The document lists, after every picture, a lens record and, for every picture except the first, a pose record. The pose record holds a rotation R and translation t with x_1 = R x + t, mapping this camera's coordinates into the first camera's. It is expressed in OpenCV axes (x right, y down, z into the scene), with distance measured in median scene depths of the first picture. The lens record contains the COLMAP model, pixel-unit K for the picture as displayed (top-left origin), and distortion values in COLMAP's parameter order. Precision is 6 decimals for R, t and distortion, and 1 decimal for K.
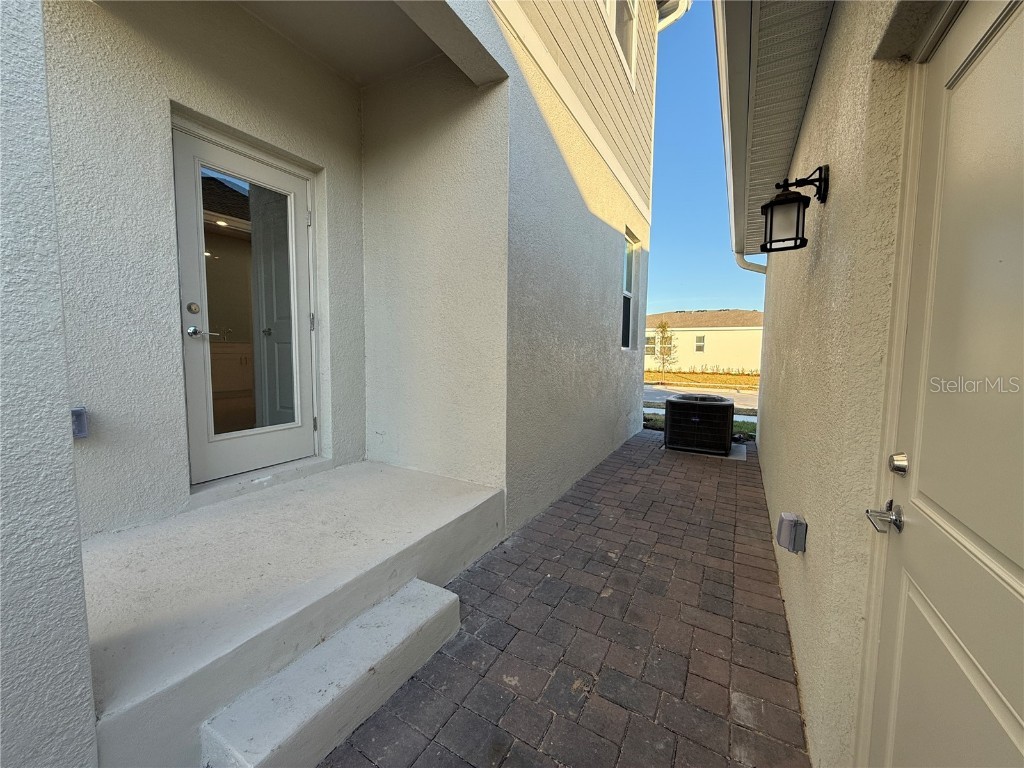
lens RADIAL K [[407.1, 0, 506.9], [0, 407.1, 383.2], [0, 0, 1]] dist [0.000169, -0.000099]
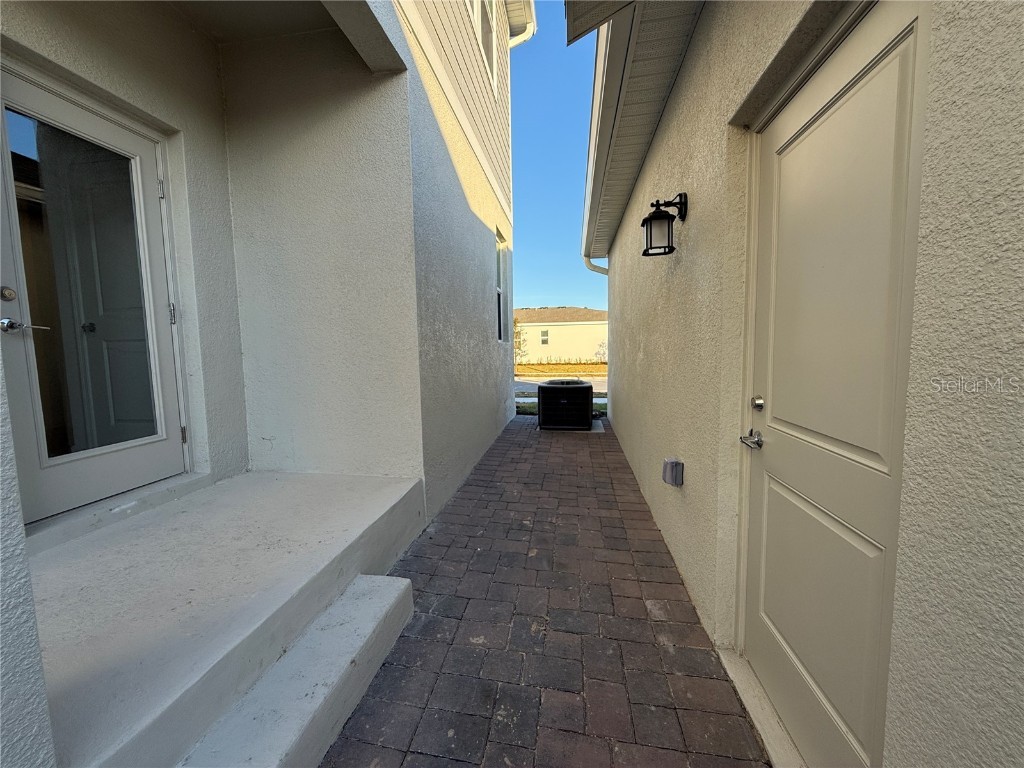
lens RADIAL K [[407.1, 0, 508.1], [0, 407.1, 383.1], [0, 0, 1]] dist [0.000169, -0.000099]
pose [[0.936244, -0.059001, 0.346362, -0.169996], [0.056257, 0.998254, 0.017979, 0.020610], [-0.346818, 0.002653, 0.937929, -0.032931]]
